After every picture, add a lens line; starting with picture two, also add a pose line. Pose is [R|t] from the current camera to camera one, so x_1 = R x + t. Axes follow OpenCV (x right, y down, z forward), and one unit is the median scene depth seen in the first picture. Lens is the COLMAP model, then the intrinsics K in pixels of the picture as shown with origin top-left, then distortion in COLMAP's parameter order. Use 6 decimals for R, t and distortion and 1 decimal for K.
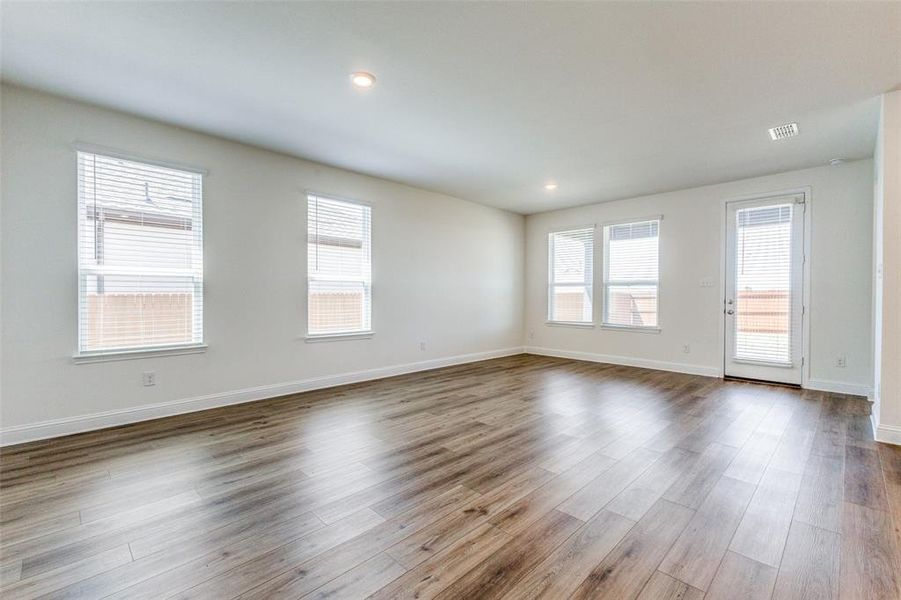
lens RADIAL K [[391.7, 0, 445.9], [0, 391.7, 298.1], [0, 0, 1]] dist [0.012136, -0.001567]
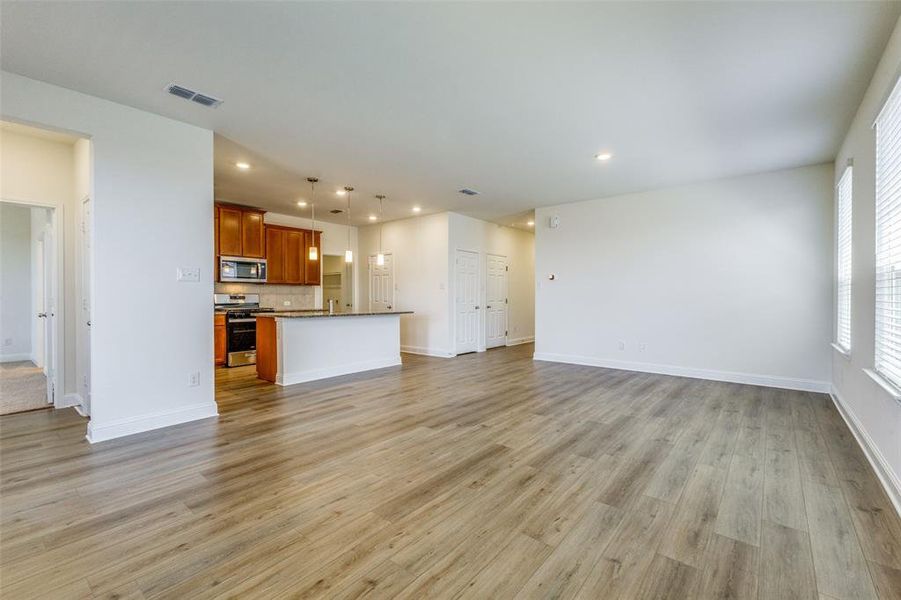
lens RADIAL K [[391.7, 0, 453.7], [0, 391.7, 299.6], [0, 0, 1]] dist [0.012136, -0.001567]
pose [[-0.992791, -0.000701, -0.119860, 0.321585], [-0.003149, 0.999790, 0.020230, -0.014435], [0.119820, 0.020462, -0.992585, 1.439335]]
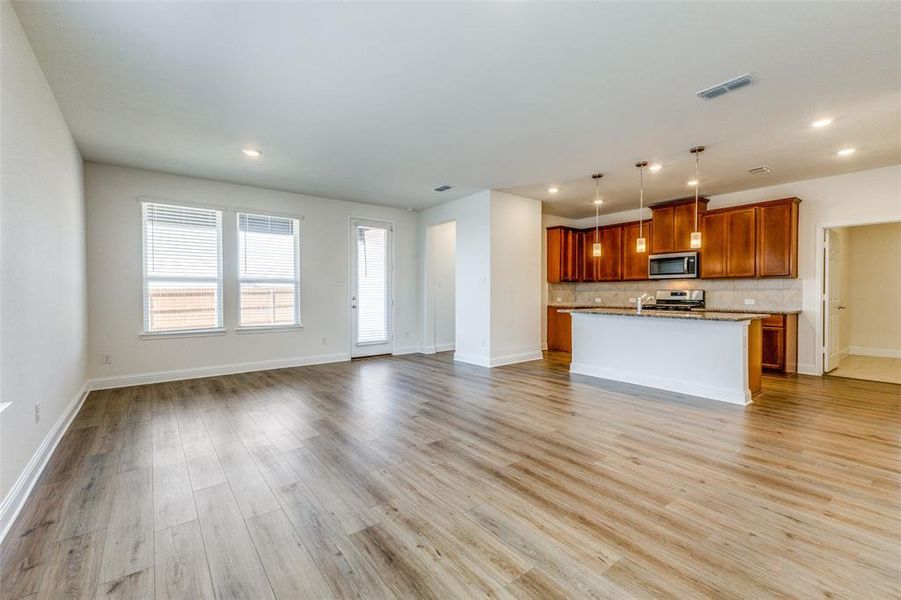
lens RADIAL K [[391.7, 0, 450.5], [0, 391.7, 298.0], [0, 0, 1]] dist [0.012136, -0.001567]
pose [[0.114521, -0.016612, 0.993282, -0.530256], [0.011769, 0.999813, 0.015364, -0.007774], [-0.993351, 0.009930, 0.114695, 0.606850]]
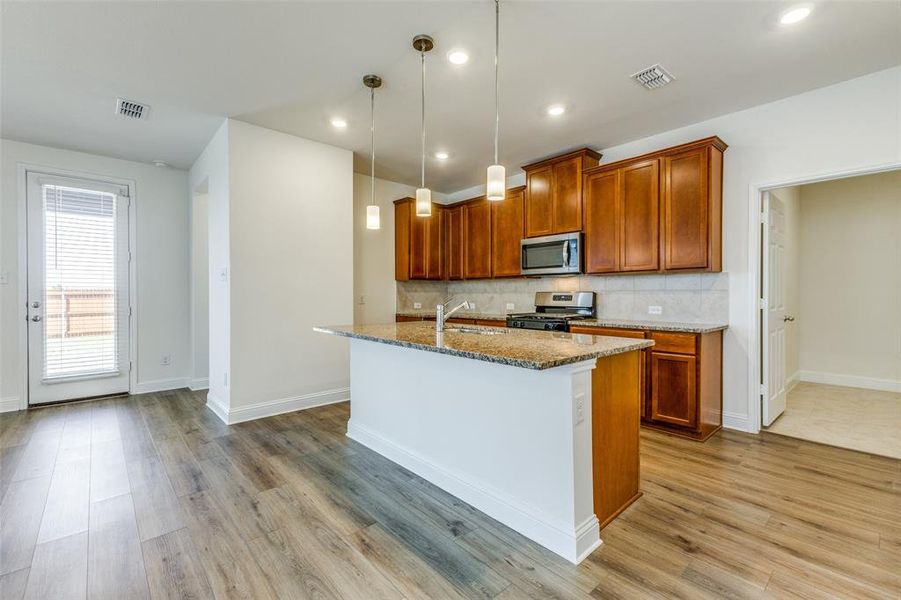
lens RADIAL K [[391.7, 0, 458.0], [0, 391.7, 298.3], [0, 0, 1]] dist [0.012136, -0.001567]
pose [[0.036085, -0.011541, 0.999282, -0.001867], [0.011071, 0.999877, 0.011148, -0.002743], [-0.999287, 0.010661, 0.036208, 0.188182]]
